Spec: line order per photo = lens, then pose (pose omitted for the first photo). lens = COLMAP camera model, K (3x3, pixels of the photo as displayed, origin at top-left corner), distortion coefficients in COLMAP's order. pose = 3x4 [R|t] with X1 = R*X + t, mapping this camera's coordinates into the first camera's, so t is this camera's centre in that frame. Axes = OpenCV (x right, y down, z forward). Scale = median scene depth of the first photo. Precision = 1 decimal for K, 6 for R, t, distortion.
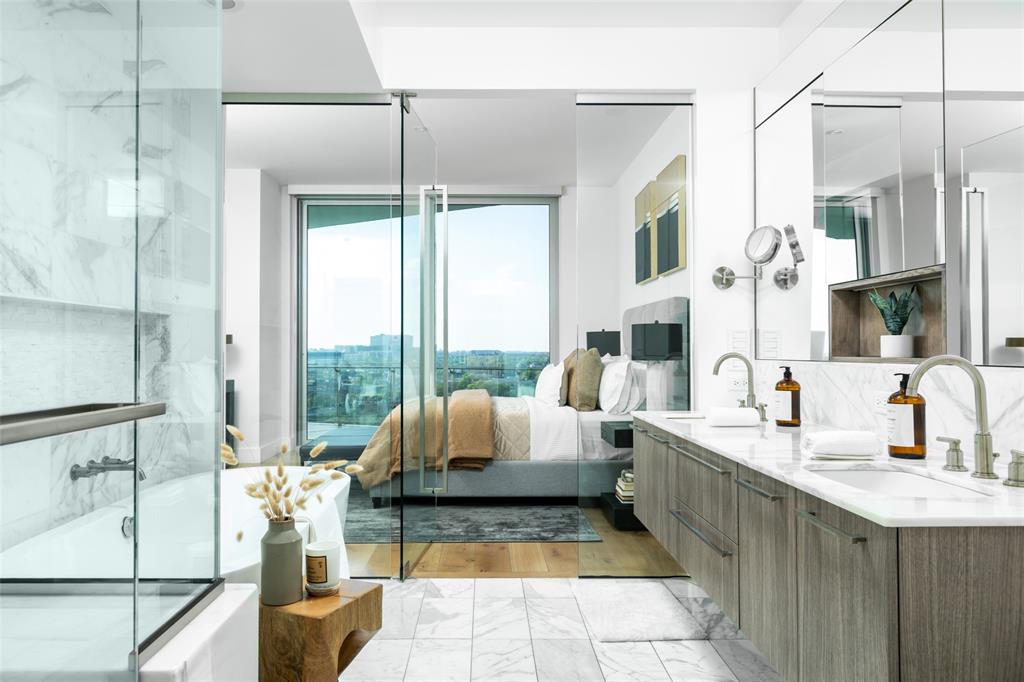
lens RADIAL K [[846.6, 0, 512.0], [0, 846.6, 341.0], [0, 0, 1]] dist [-0.000390, -0.000374]
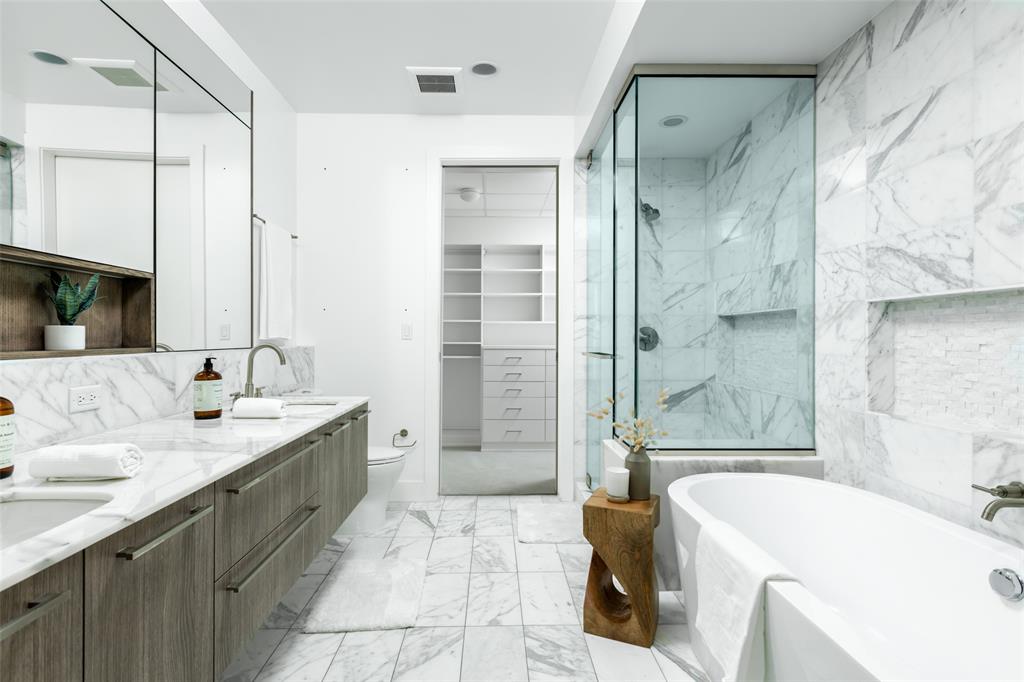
lens RADIAL K [[588.8, 0, 512.0], [0, 588.8, 341.0], [0, 0, 1]] dist [-0.062674, 0.000329]
pose [[-0.999996, -0.001505, -0.002299, -0.023526], [-0.001491, 0.999980, -0.006136, 0.013417], [0.002308, -0.006133, -0.999979, 1.634109]]
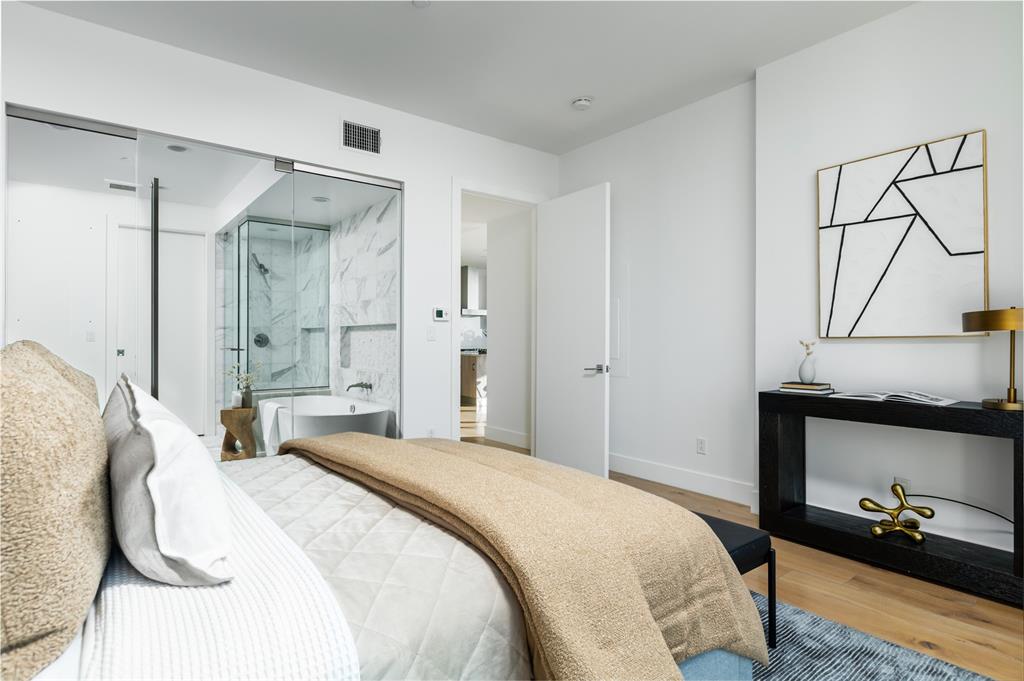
lens RADIAL K [[531.7, 0, 512.0], [0, 531.7, 340.5], [0, 0, 1]] dist [-0.039215, -0.000043]
pose [[-0.812213, 0.002296, -0.583356, 0.097329], [0.008419, 0.999934, -0.007785, 0.026106], [0.583300, -0.011234, -0.812179, 2.724440]]
